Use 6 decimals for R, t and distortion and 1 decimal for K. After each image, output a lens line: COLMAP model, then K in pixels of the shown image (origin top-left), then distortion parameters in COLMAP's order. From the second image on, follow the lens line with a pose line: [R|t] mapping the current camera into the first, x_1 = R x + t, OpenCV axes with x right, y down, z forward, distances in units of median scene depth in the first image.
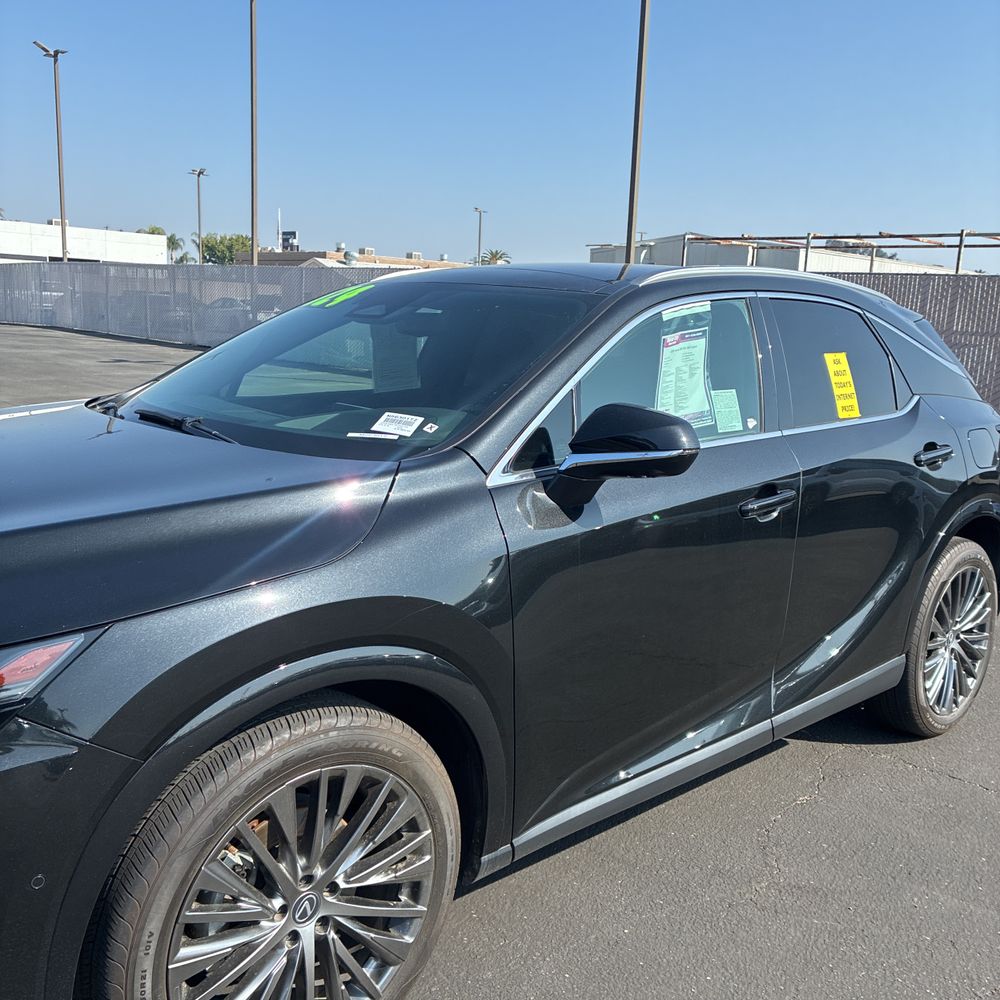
lens RADIAL K [[1015.5, 0, 500.4], [0, 1015.5, 532.6], [0, 0, 1]] dist [0.011551, -0.019542]
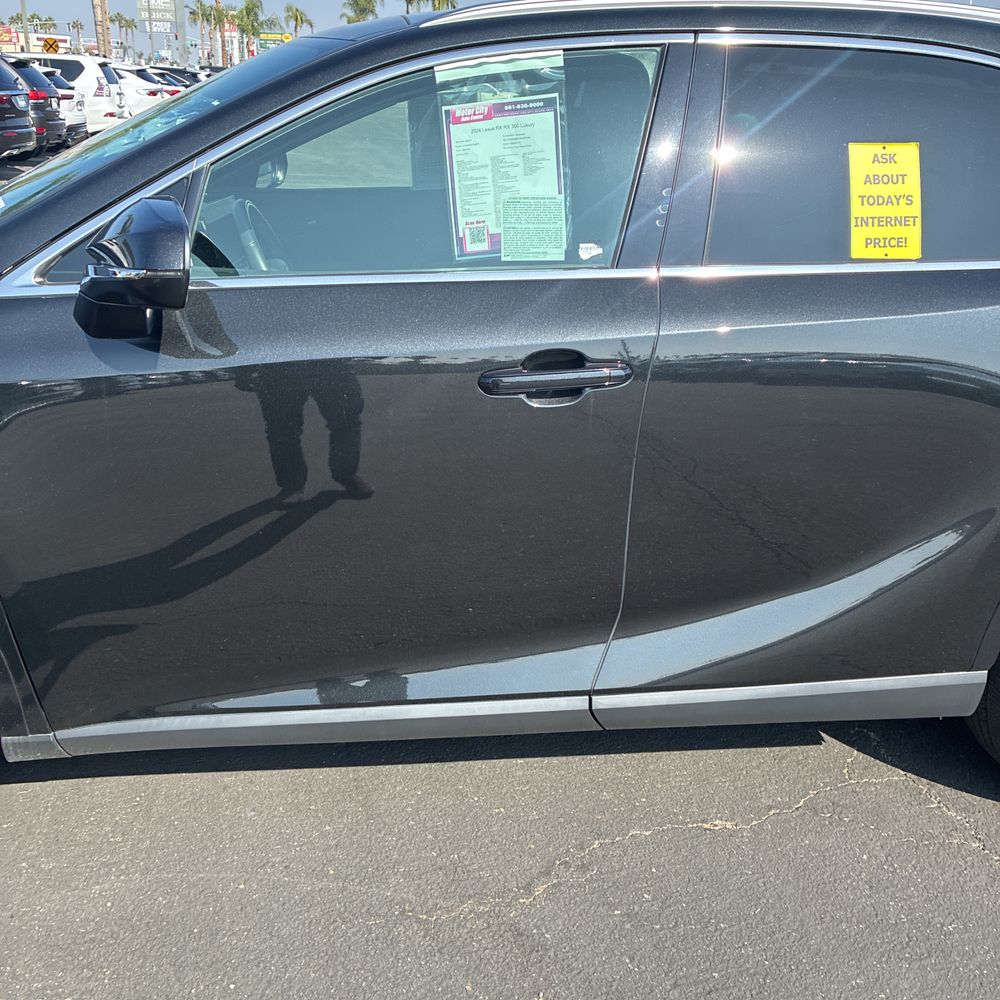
lens RADIAL K [[1002.6, 0, 467.4], [0, 1002.6, 497.7], [0, 0, 1]] dist [0.010461, -0.012524]
pose [[0.806898, 0.207409, -0.553080, 0.560817], [-0.123981, 0.974938, 0.184730, -0.063192], [0.577533, -0.080487, 0.812390, 0.430885]]
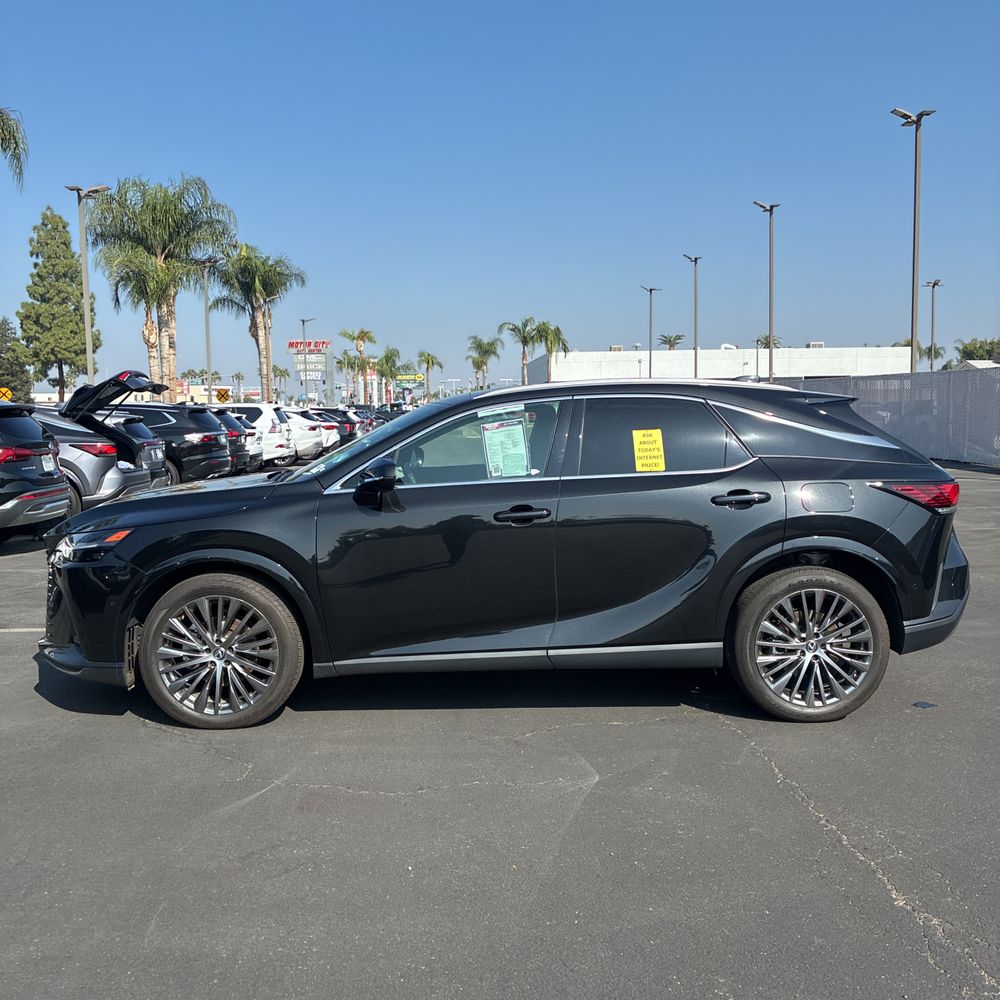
lens RADIAL K [[996.8, 0, 476.3], [0, 996.8, 501.3], [0, 0, 1]] dist [0.045064, -0.031353]
pose [[0.737063, 0.004080, -0.675812, 1.314030], [-0.095956, 0.990483, -0.098672, 0.118907], [0.668977, 0.137576, 0.730440, -0.299575]]
